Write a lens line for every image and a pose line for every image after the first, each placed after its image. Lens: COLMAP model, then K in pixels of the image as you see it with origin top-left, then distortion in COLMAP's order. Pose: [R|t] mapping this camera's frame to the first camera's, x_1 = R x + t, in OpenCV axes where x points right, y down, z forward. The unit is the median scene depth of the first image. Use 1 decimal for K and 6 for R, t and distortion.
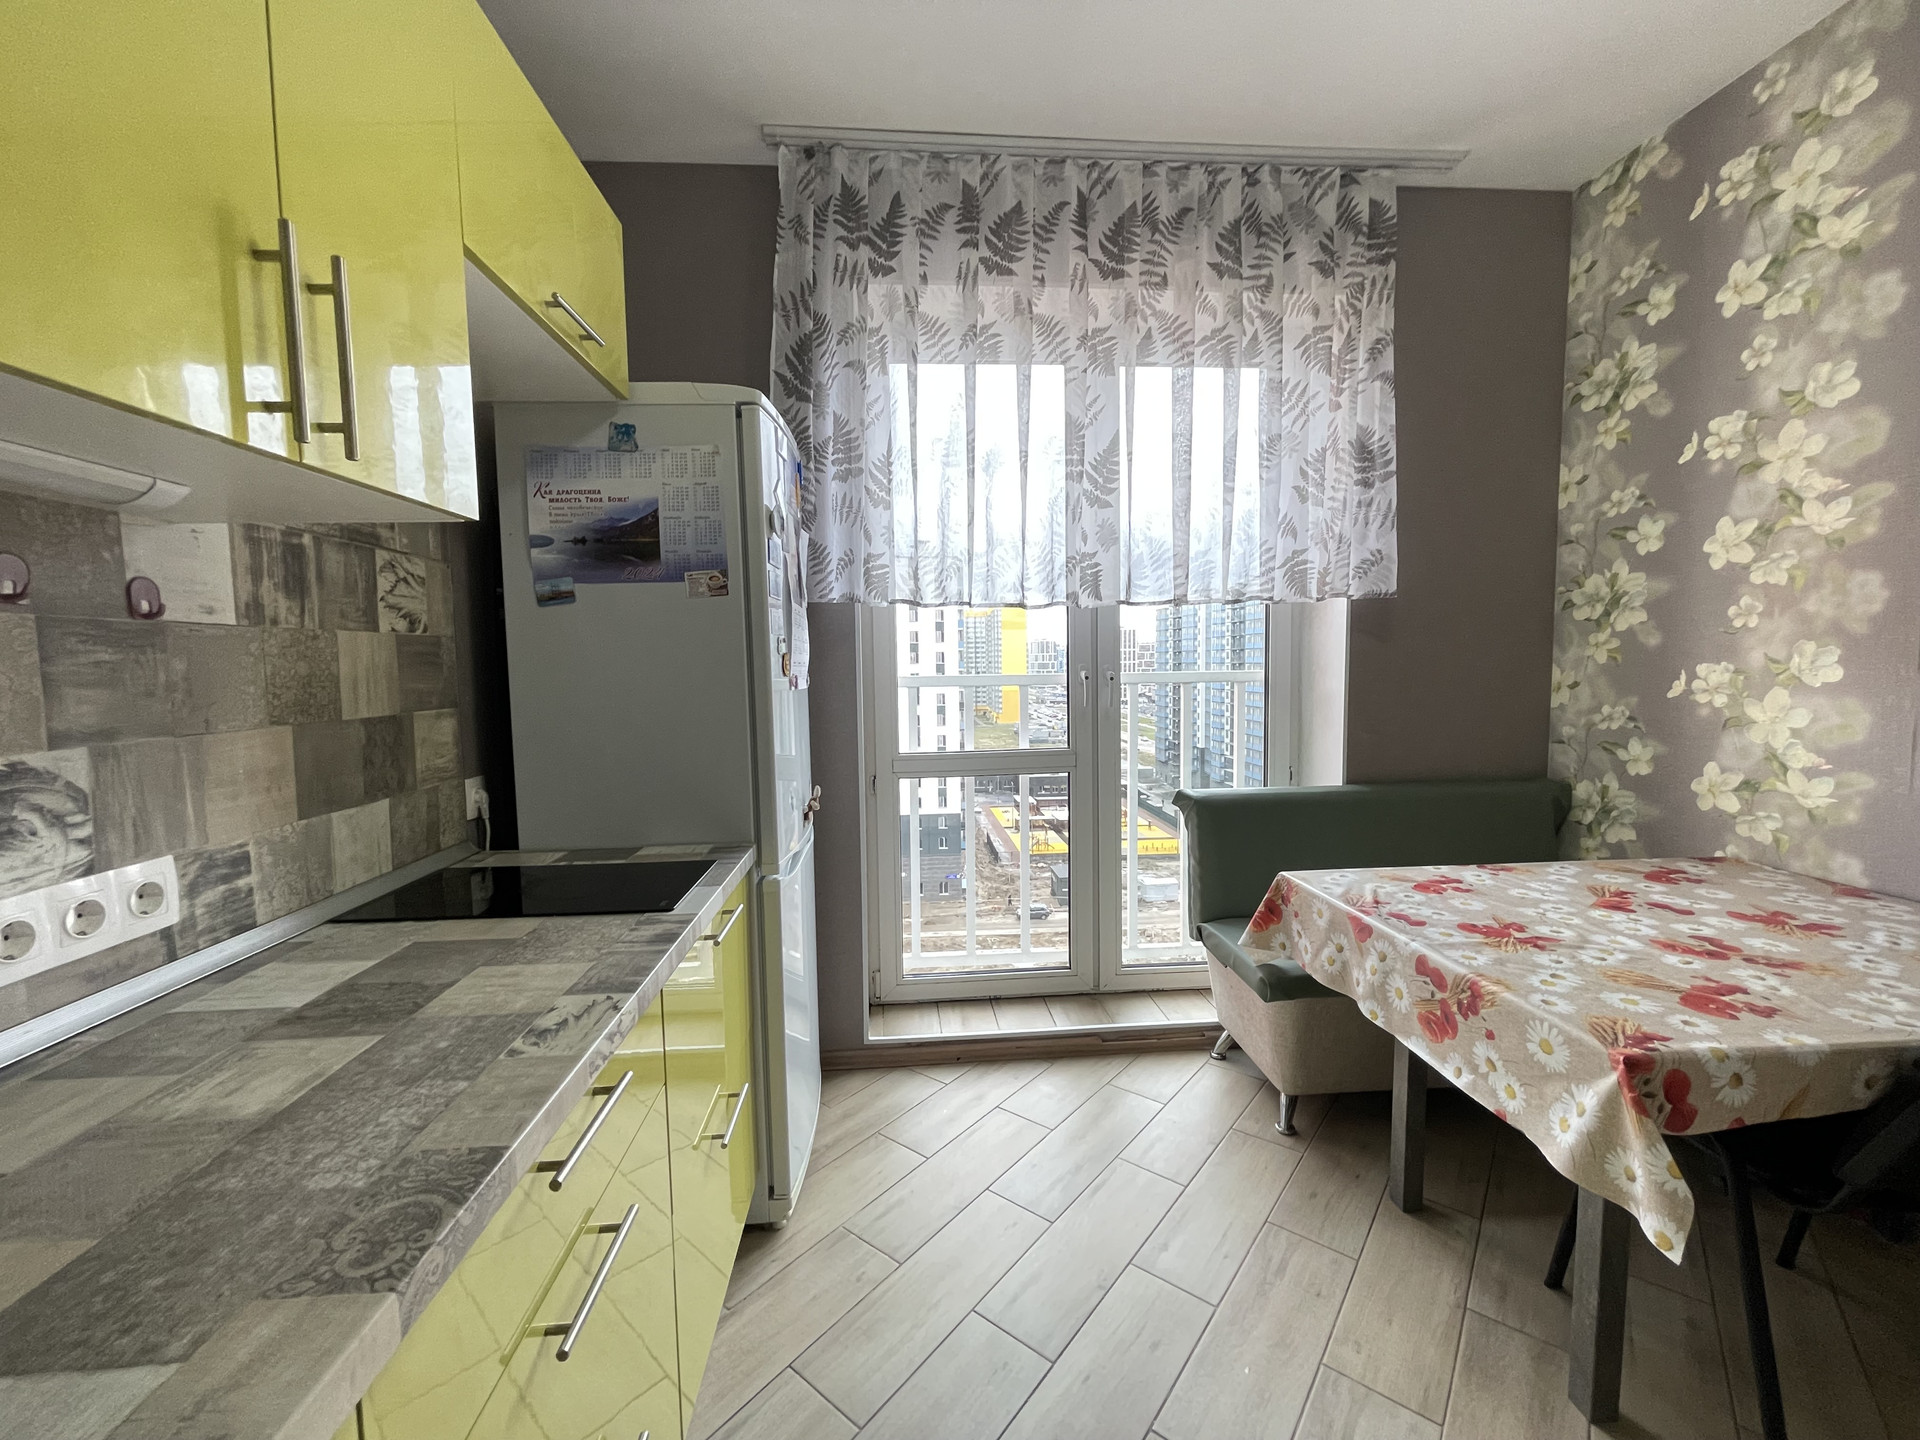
lens RADIAL K [[778.0, 0, 953.5], [0, 778.0, 709.6], [0, 0, 1]] dist [0.001423, -0.001462]
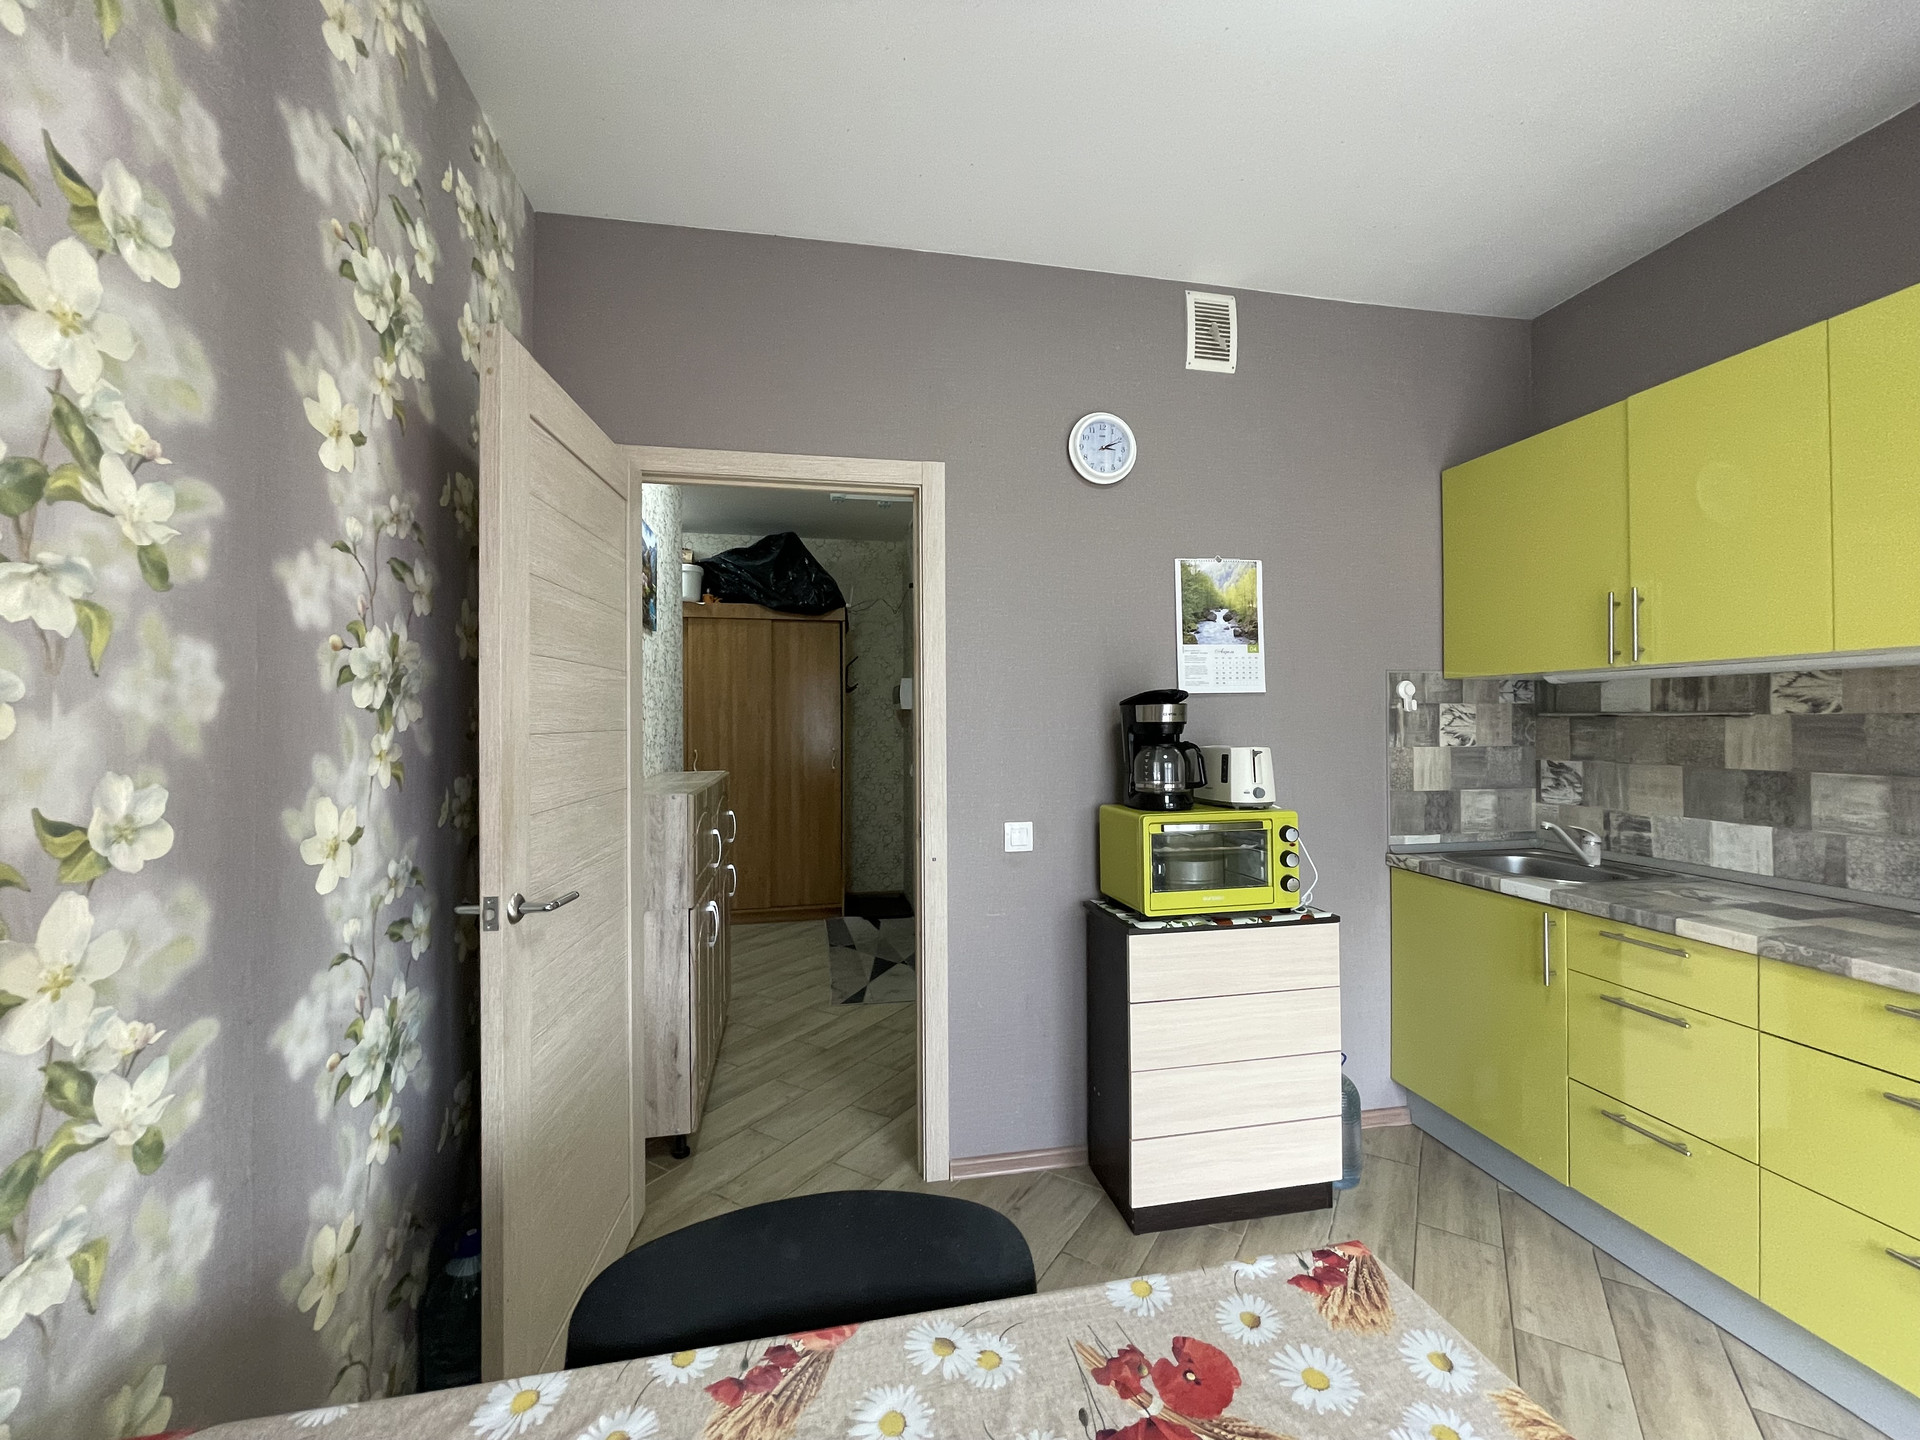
lens RADIAL K [[778.0, 0, 951.4], [0, 778.0, 715.9], [0, 0, 1]] dist [0.001423, -0.001462]
pose [[-0.993250, 0.022012, -0.113888, 1.231445], [0.015828, 0.998365, 0.054921, -0.168117], [0.114911, 0.052748, -0.991974, 1.567285]]
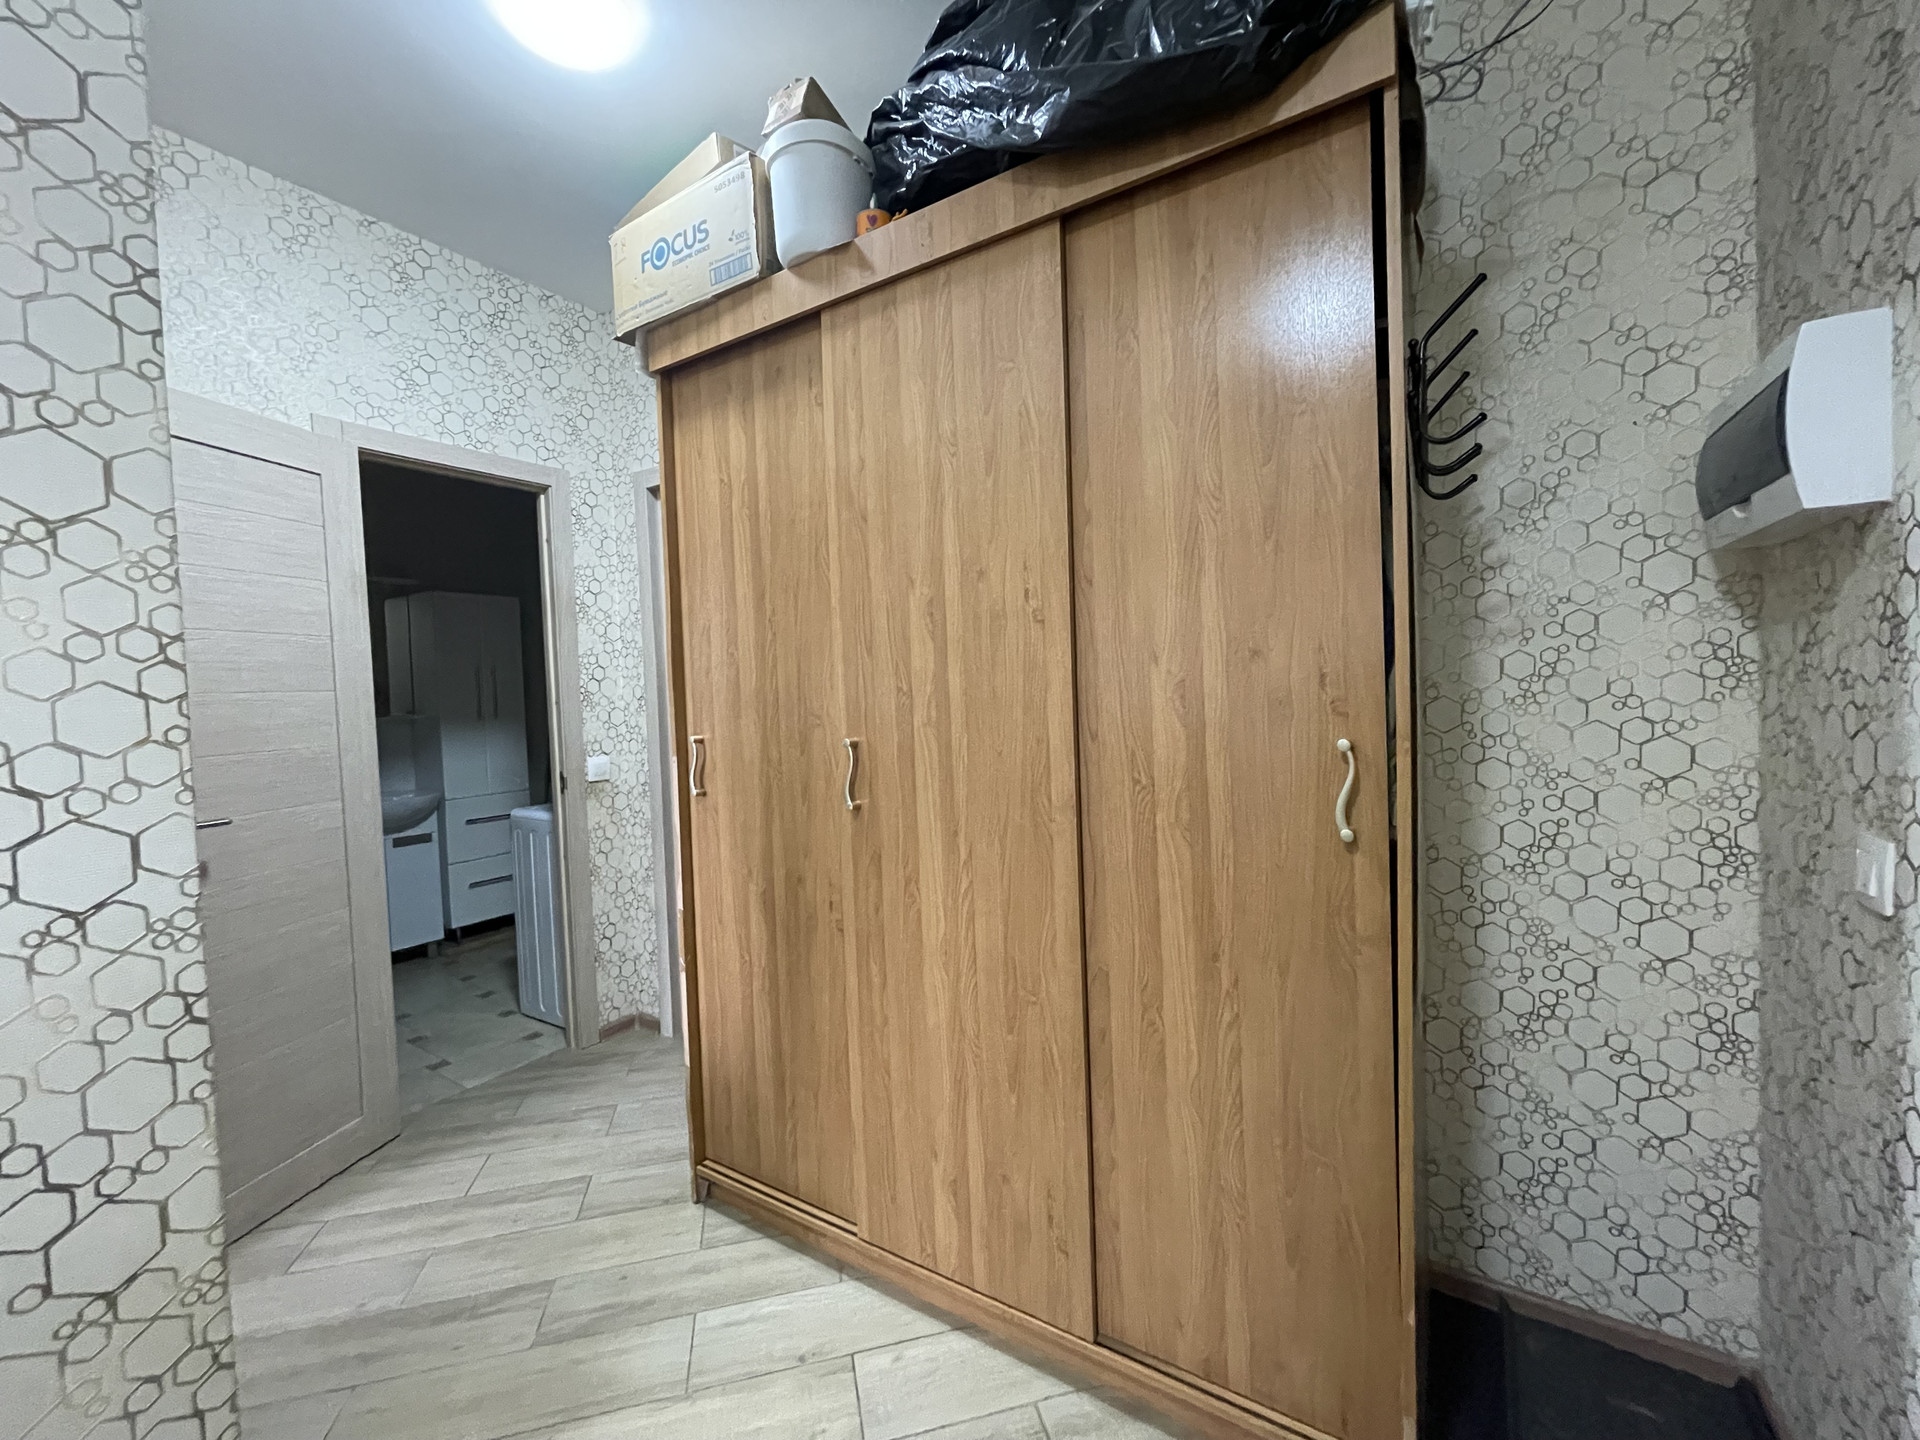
lens RADIAL K [[778.0, 0, 934.0], [0, 778.0, 709.0], [0, 0, 1]] dist [0.001423, -0.001462]
pose [[-0.794547, 0.028514, 0.606533, 1.226752], [0.090835, 0.993238, 0.072299, 0.084552], [-0.600370, 0.112539, -0.791765, -1.662386]]
